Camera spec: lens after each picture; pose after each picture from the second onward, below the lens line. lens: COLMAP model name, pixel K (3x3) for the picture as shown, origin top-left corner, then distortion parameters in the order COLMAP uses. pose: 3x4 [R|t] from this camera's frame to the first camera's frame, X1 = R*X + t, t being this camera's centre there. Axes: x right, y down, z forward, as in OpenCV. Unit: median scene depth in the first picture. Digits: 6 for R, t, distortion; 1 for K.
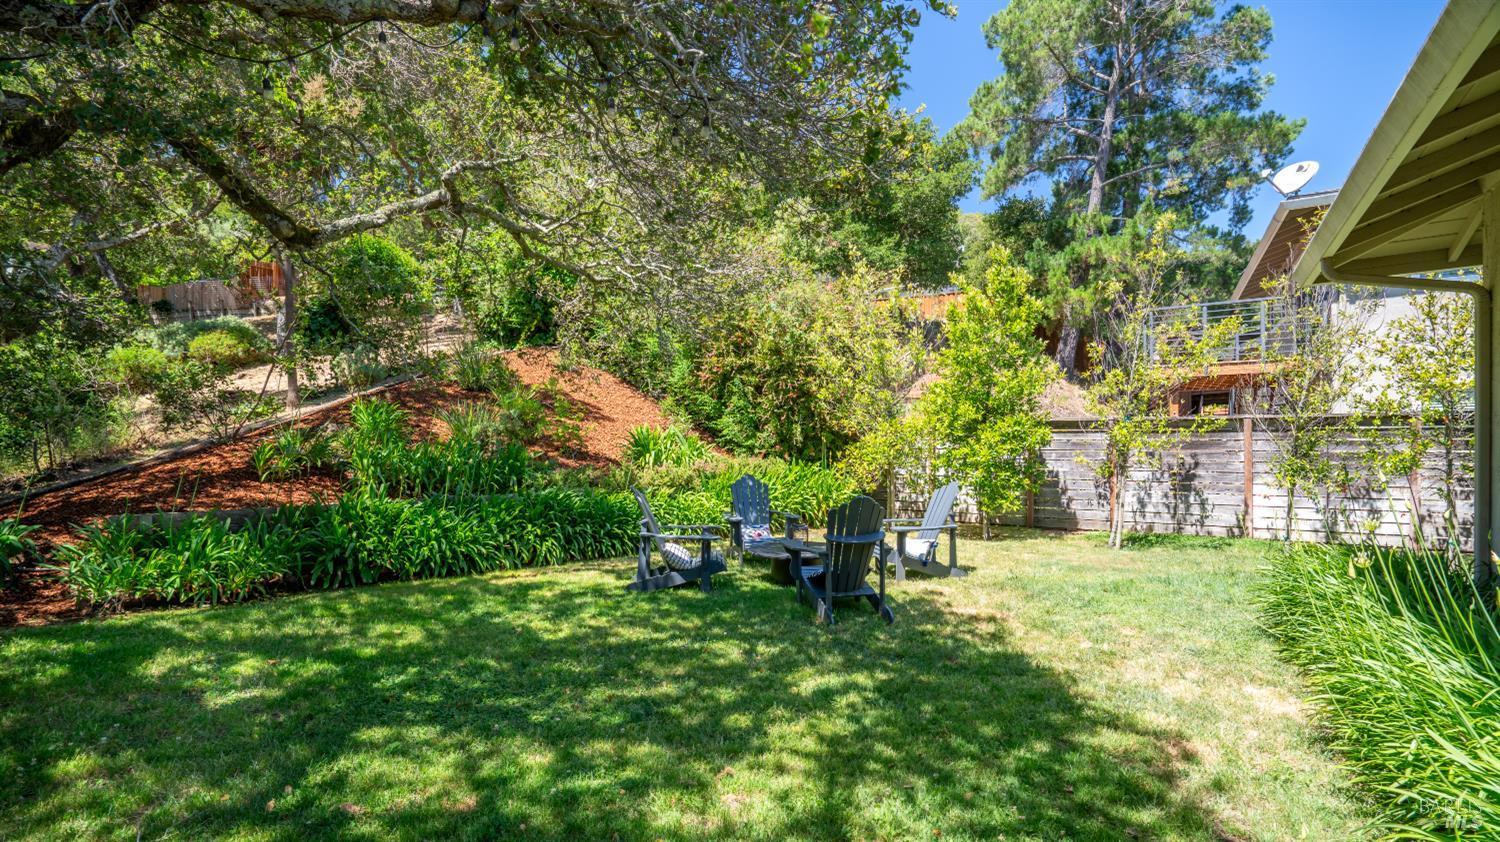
lens RADIAL K [[689.9, 0, 742.3], [0, 689.9, 430.5], [0, 0, 1]] dist [-0.000147, 0.000280]
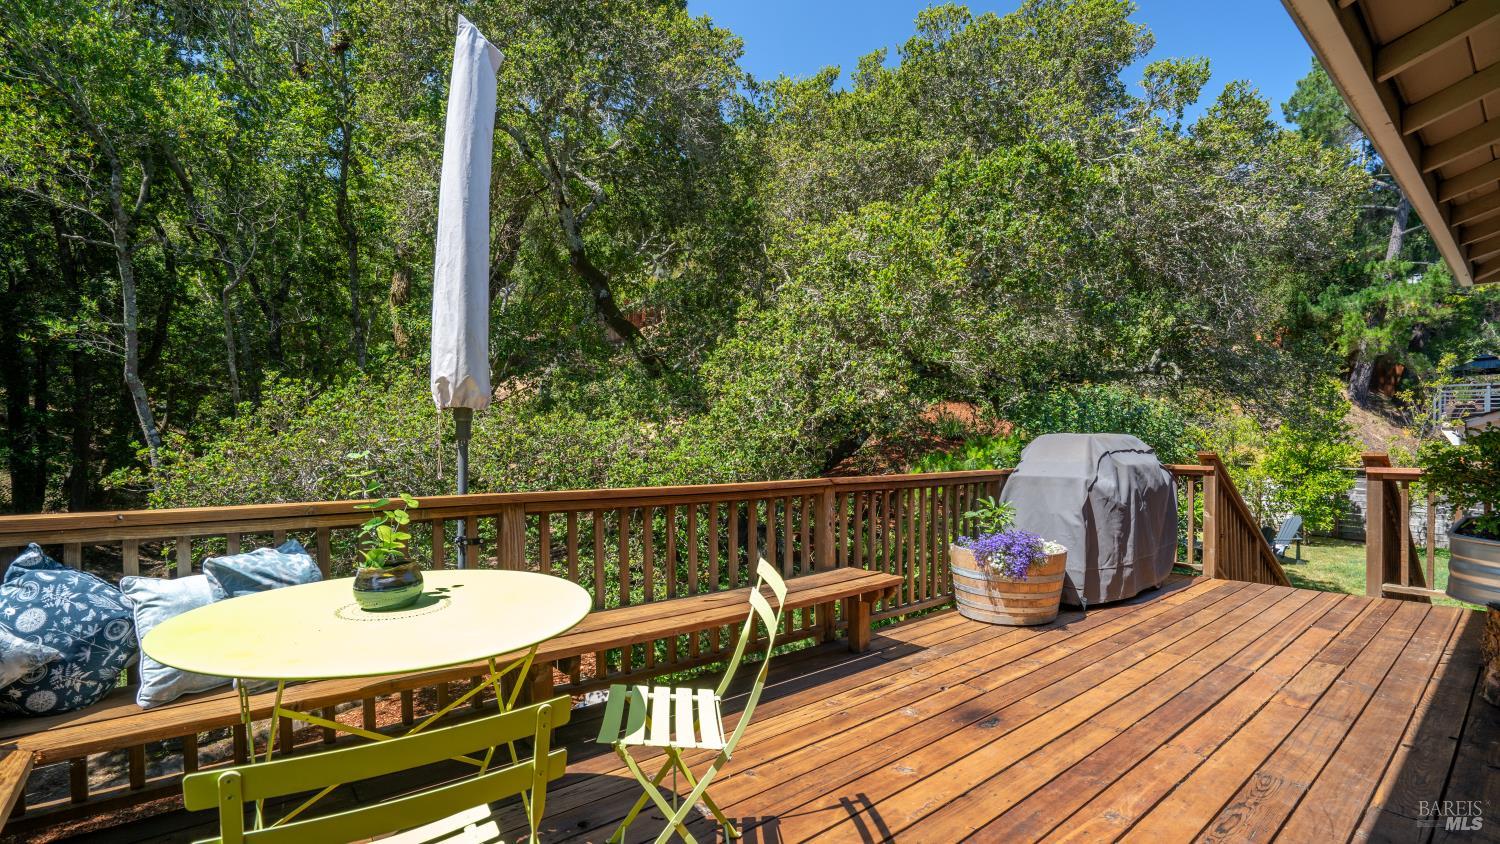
lens RADIAL K [[689.9, 0, 742.3], [0, 689.9, 431.5], [0, 0, 1]] dist [-0.000147, 0.000280]
pose [[0.961376, 0.007784, -0.275128, -0.211478], [0.001034, 0.999491, 0.031888, -0.071930], [0.275237, -0.030941, 0.960878, -0.407487]]
